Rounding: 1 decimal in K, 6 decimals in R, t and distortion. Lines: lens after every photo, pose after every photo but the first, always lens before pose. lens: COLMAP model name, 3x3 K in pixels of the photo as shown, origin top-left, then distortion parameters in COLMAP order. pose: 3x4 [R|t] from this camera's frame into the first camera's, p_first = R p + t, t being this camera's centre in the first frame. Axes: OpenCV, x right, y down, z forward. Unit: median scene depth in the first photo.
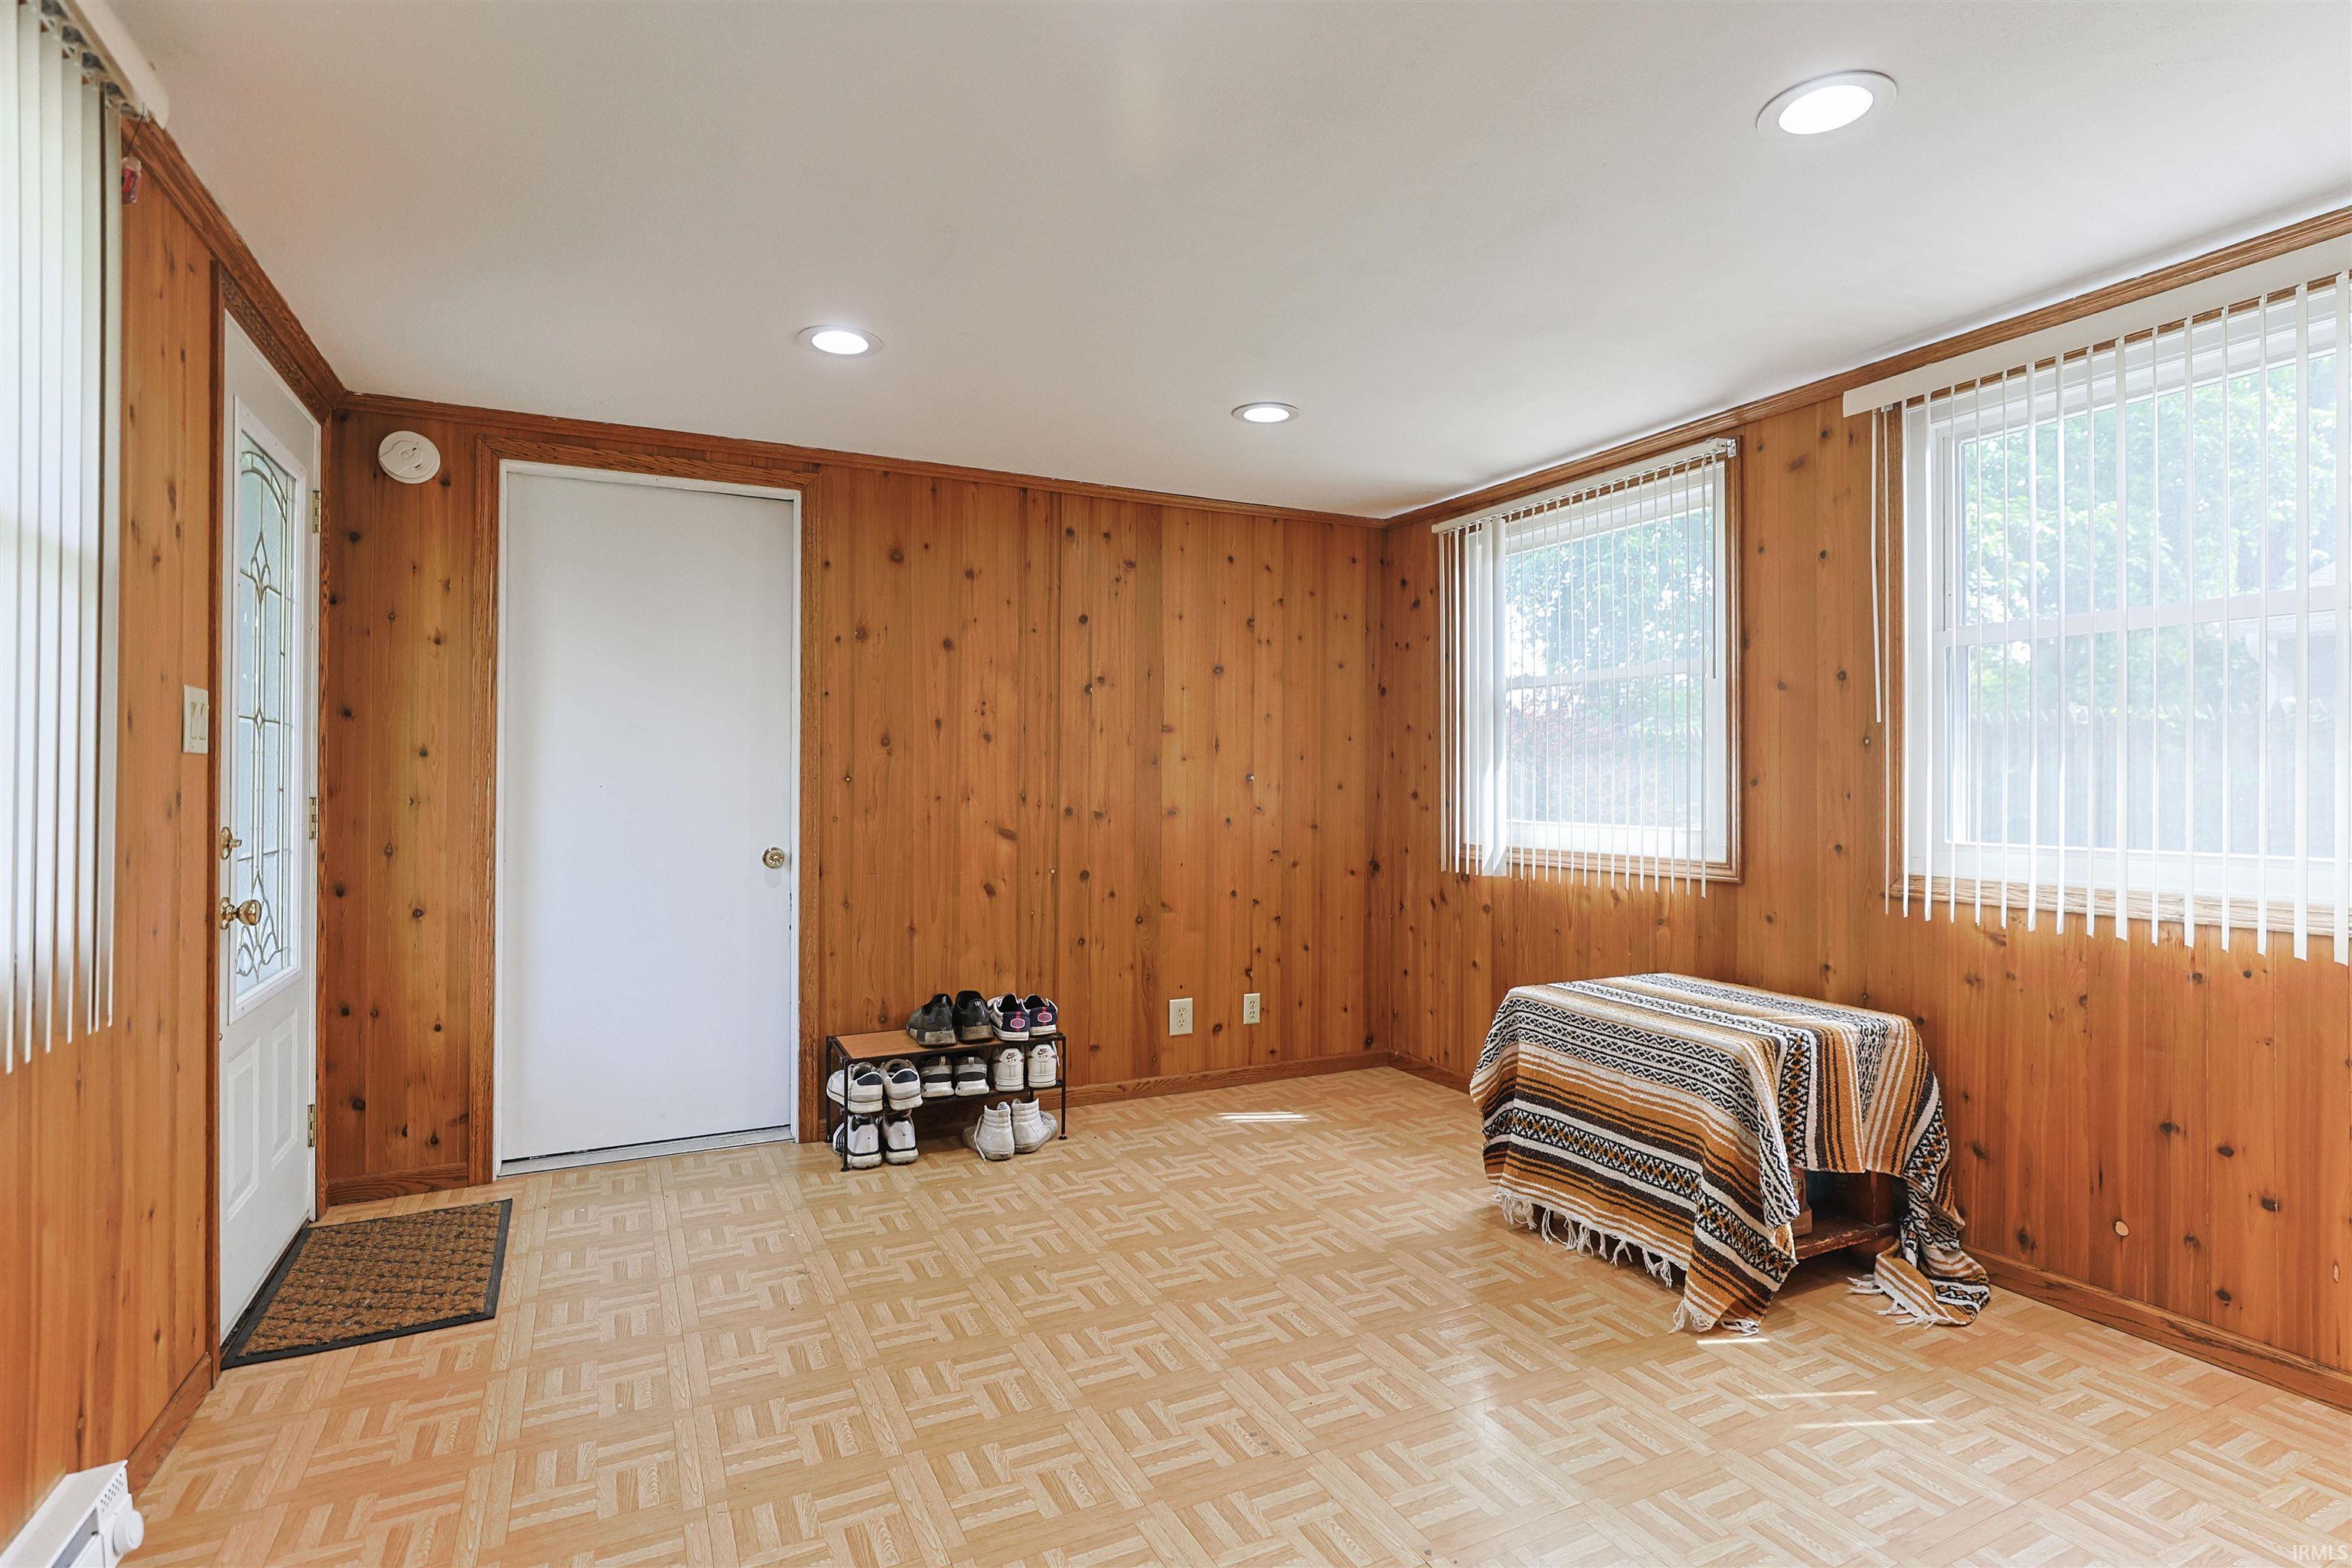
lens RADIAL K [[1122.9, 0, 1166.5], [0, 1122.9, 776.2], [0, 0, 1]] dist [-0.018701, 0.011116]
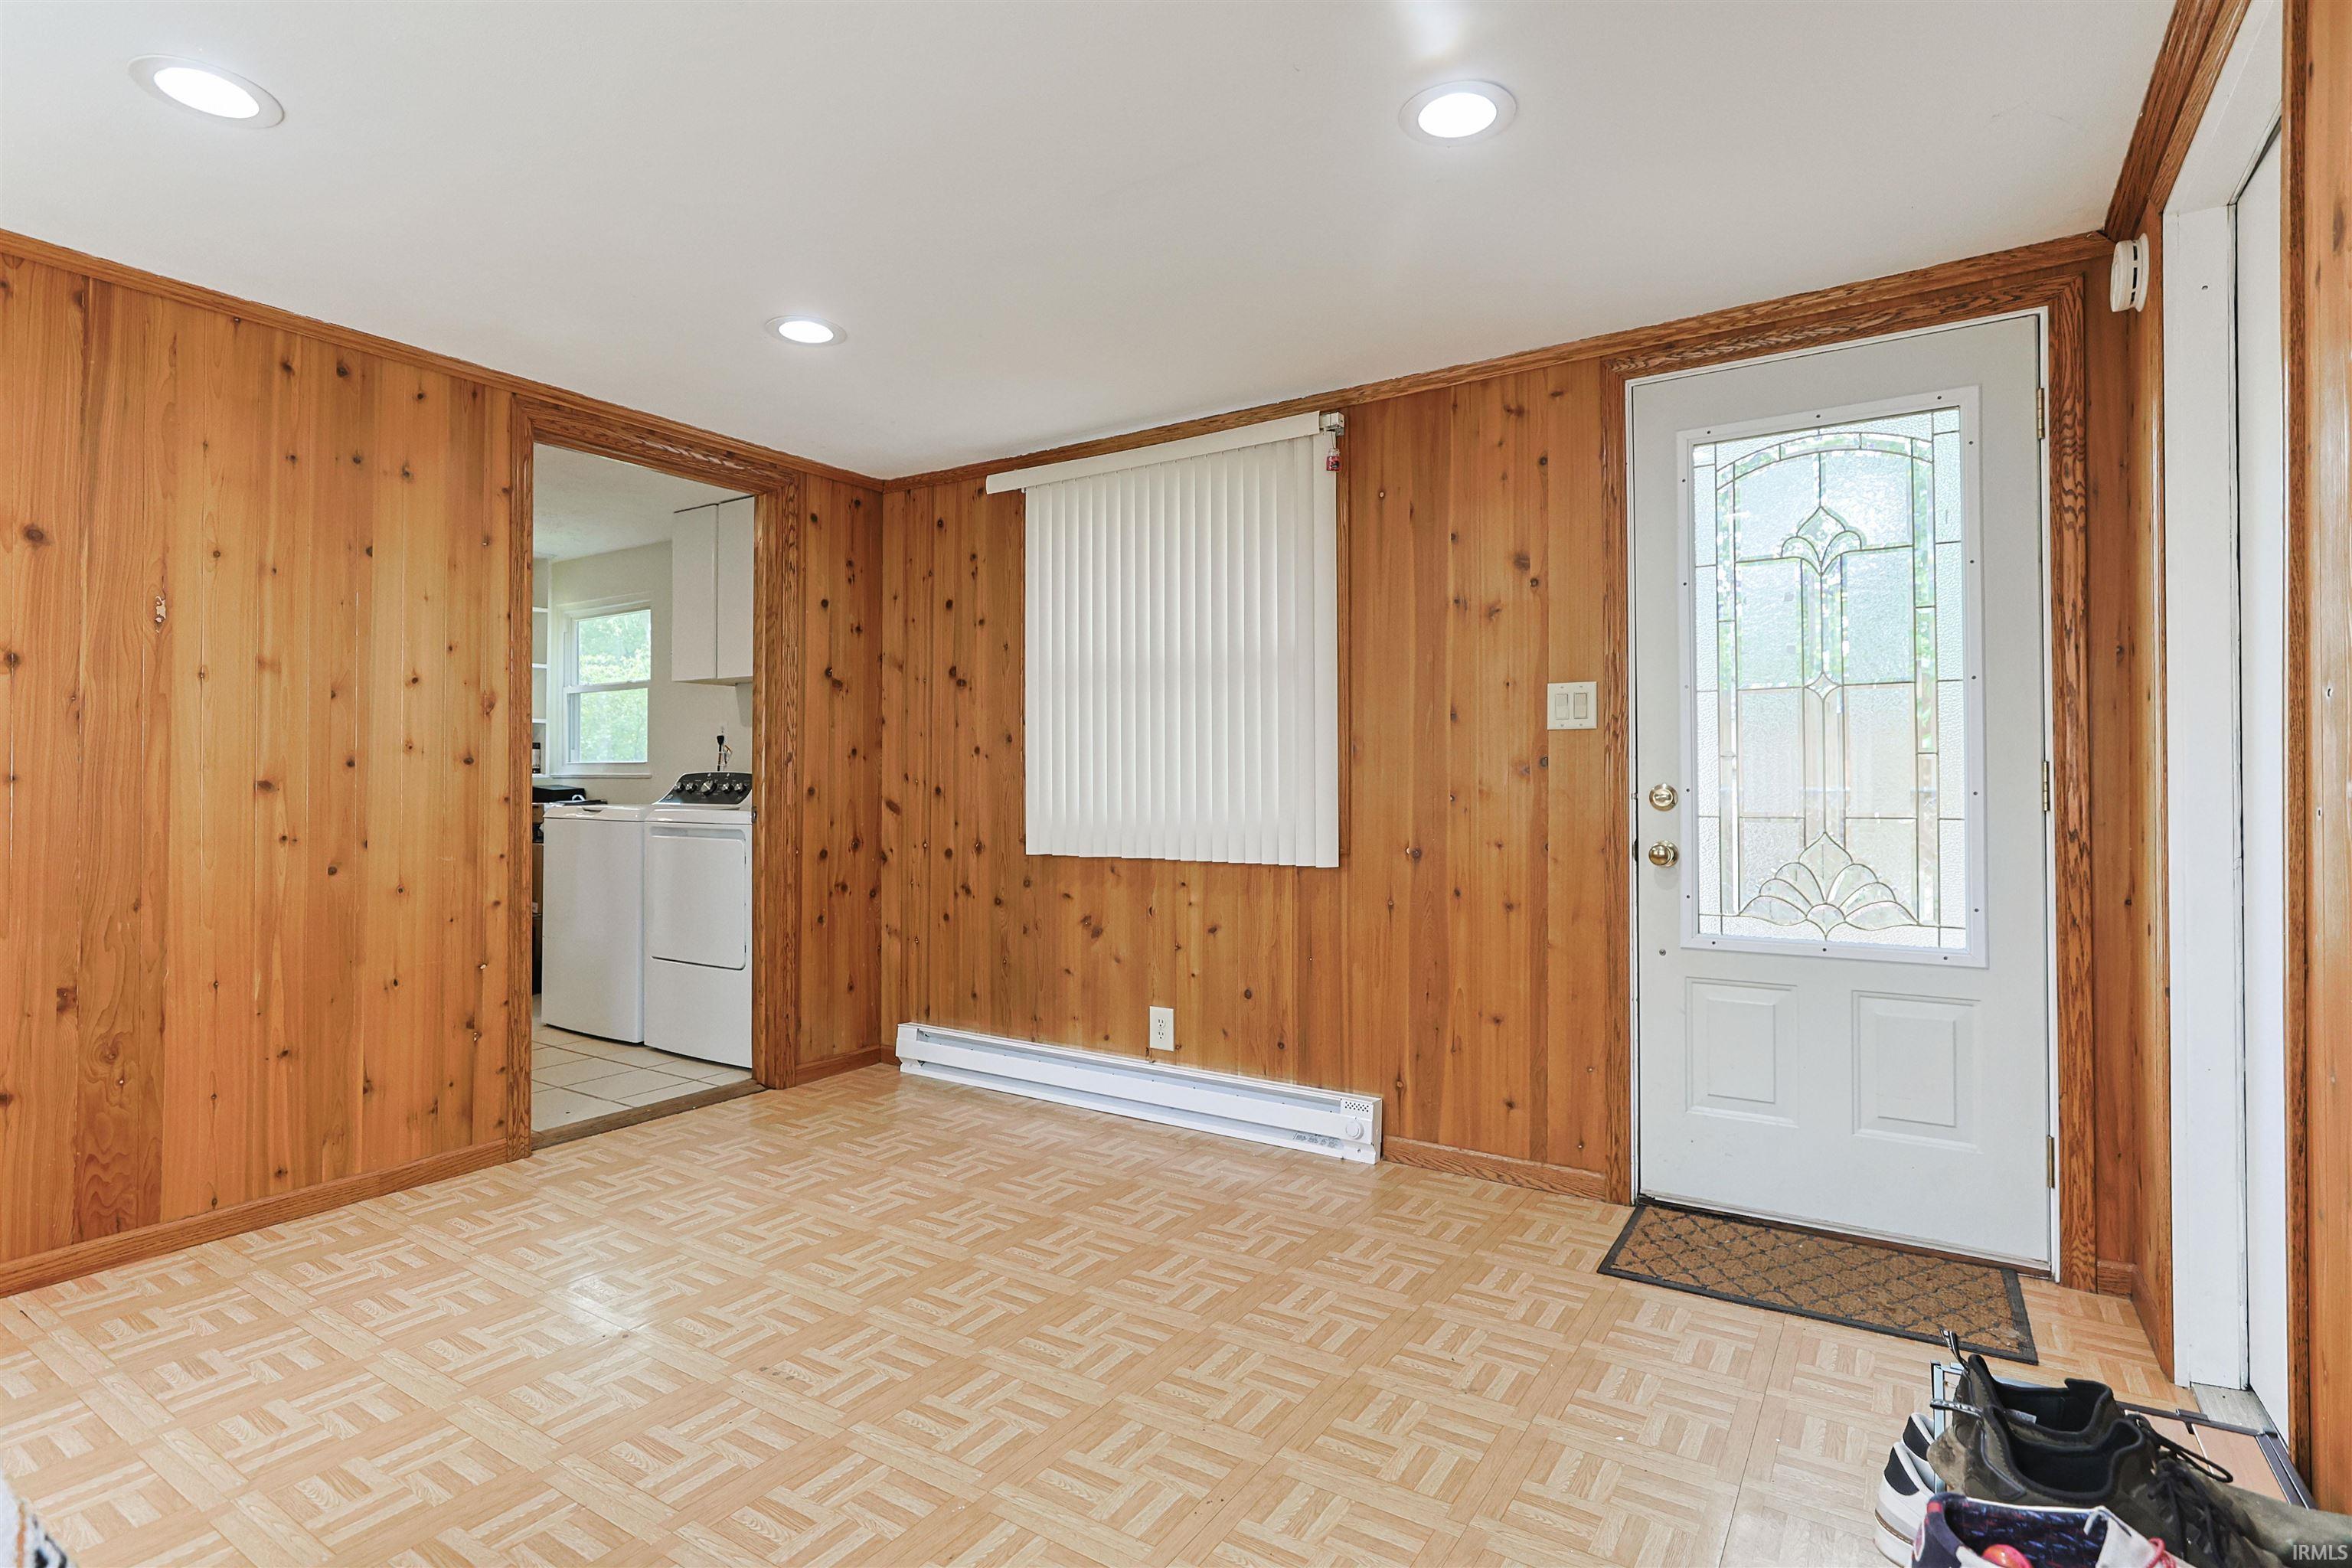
lens RADIAL K [[1122.9, 0, 1185.0], [0, 1122.9, 769.5], [0, 0, 1]] dist [-0.018701, 0.011116]
pose [[-0.845047, -0.002757, -0.534685, 0.191238], [0.004985, 0.999903, -0.013034, 0.029571], [0.534669, -0.013680, -0.844951, 1.235436]]
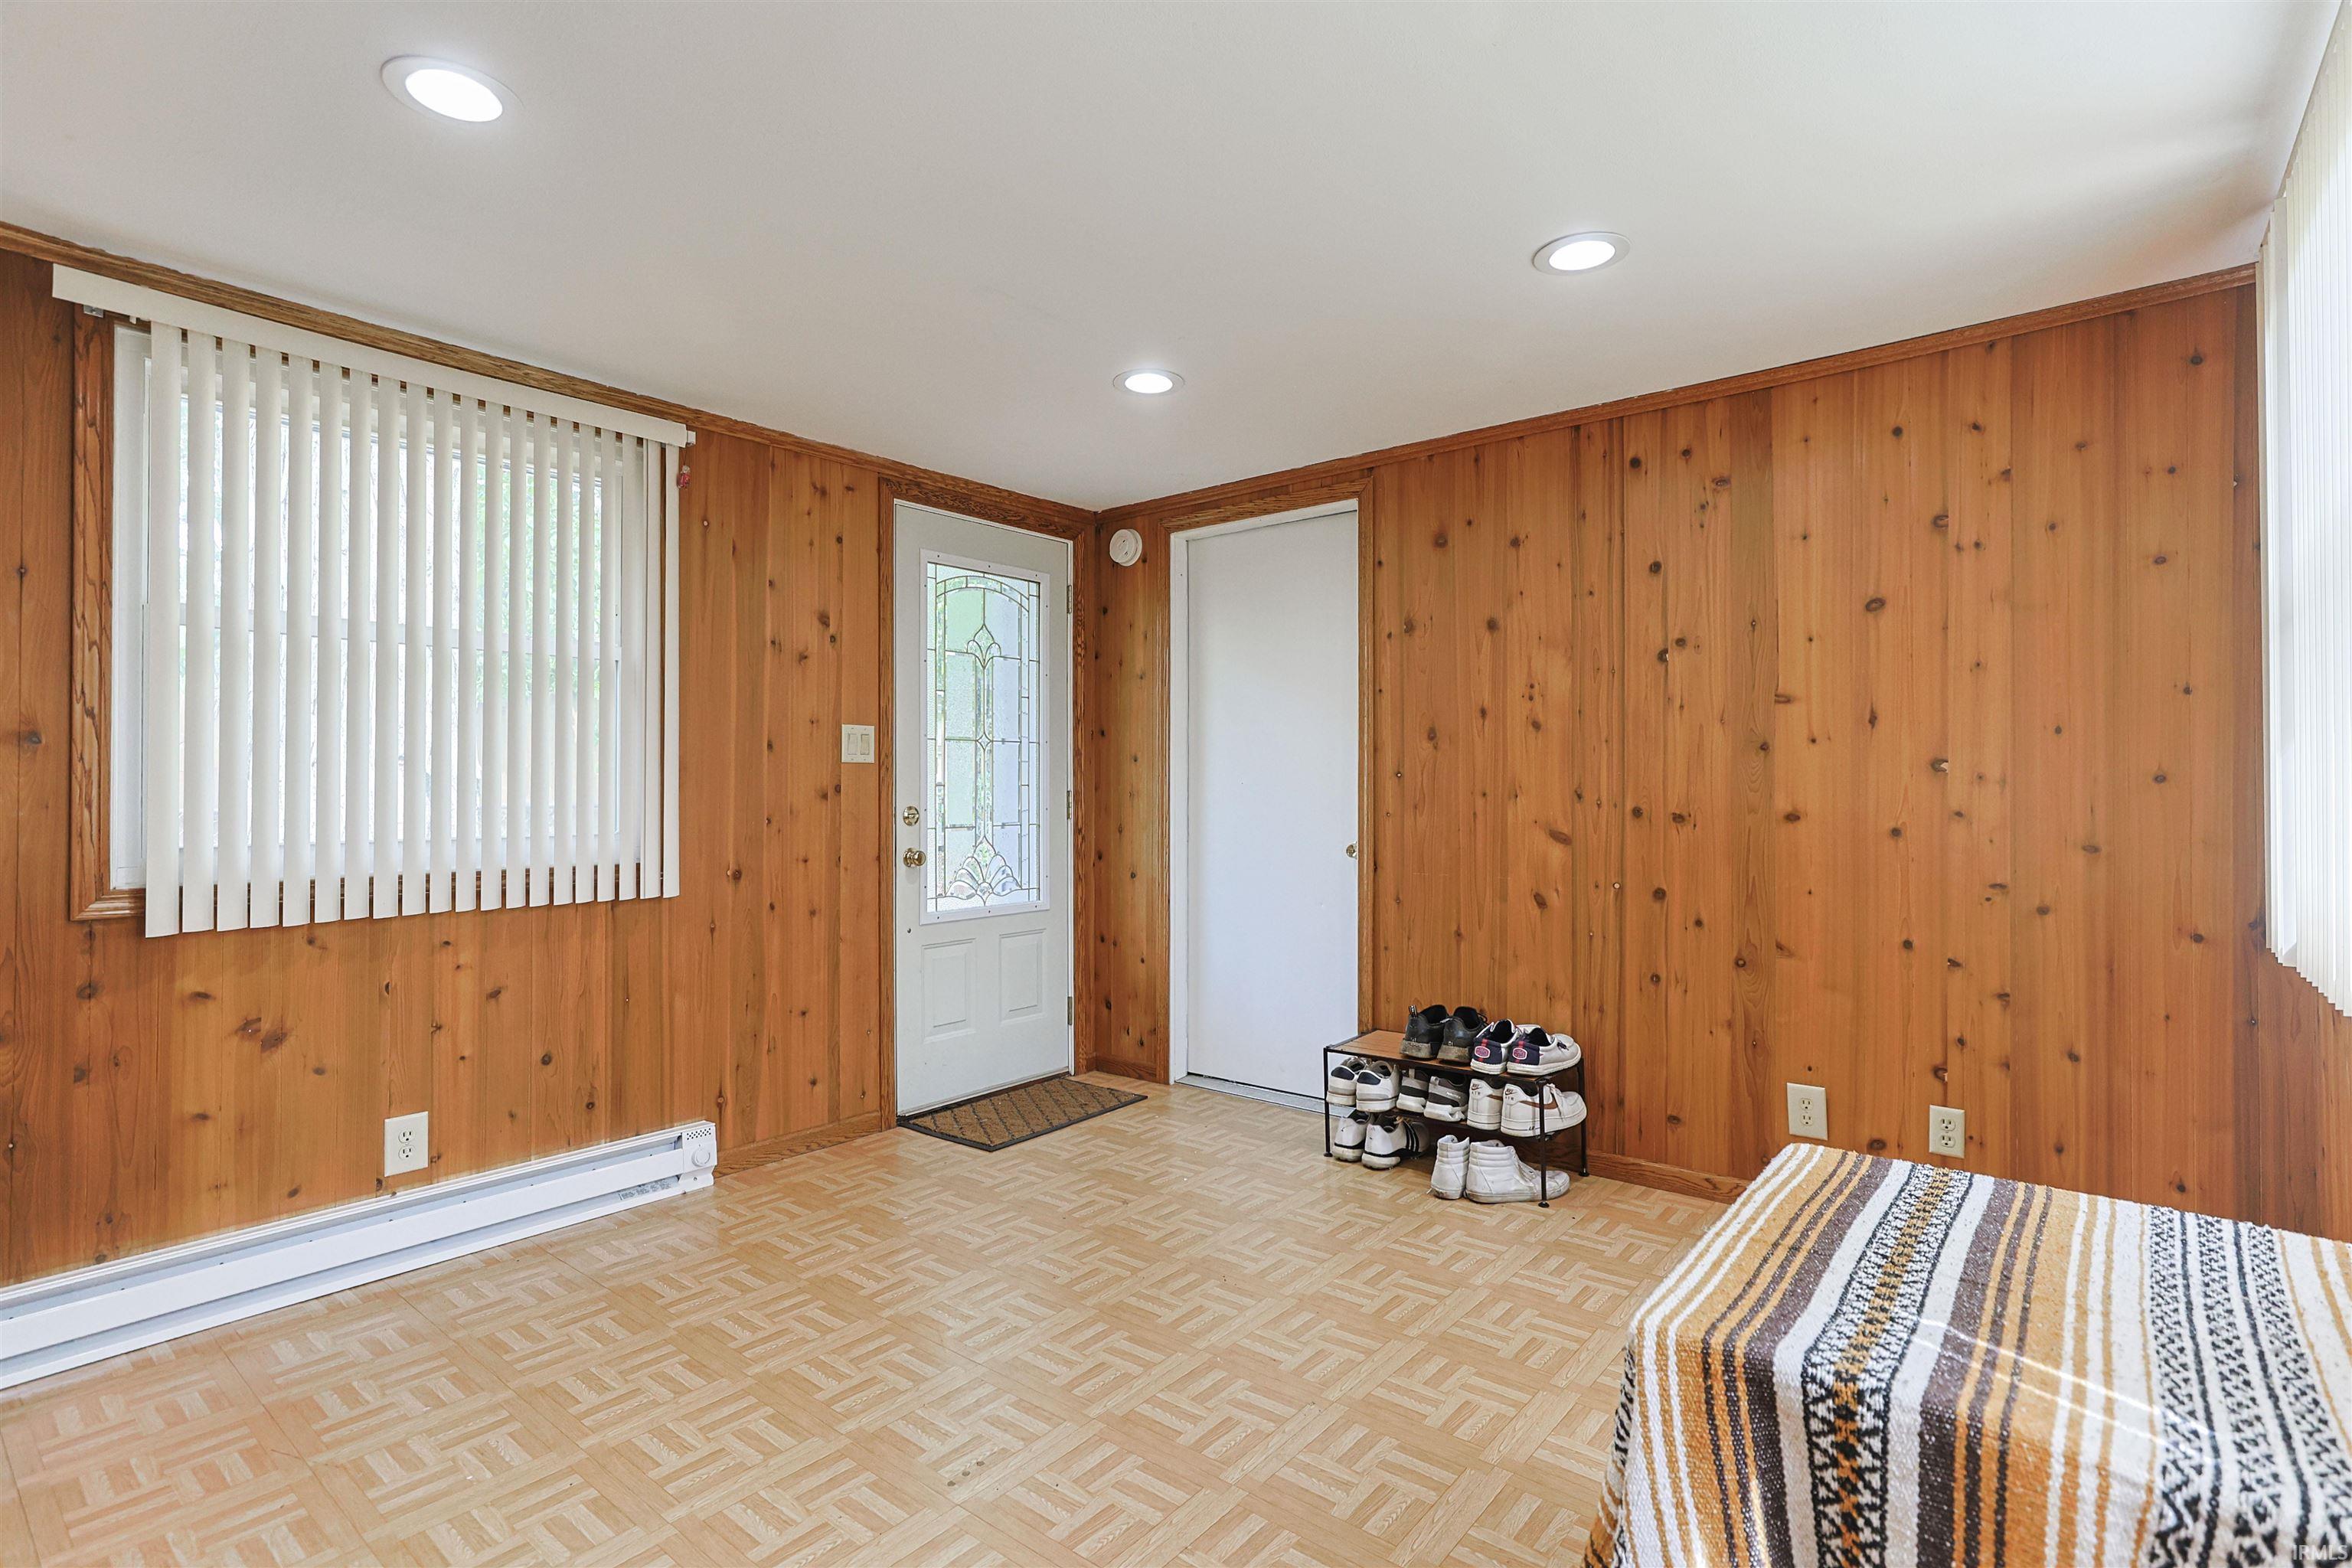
lens RADIAL K [[1122.9, 0, 1190.2], [0, 1122.9, 778.8], [0, 0, 1]] dist [-0.018701, 0.011116]
pose [[0.431253, -0.009486, -0.902181, 0.602273], [0.007006, 0.999950, -0.007165, 0.013441], [0.902204, -0.003231, 0.431298, 0.453625]]
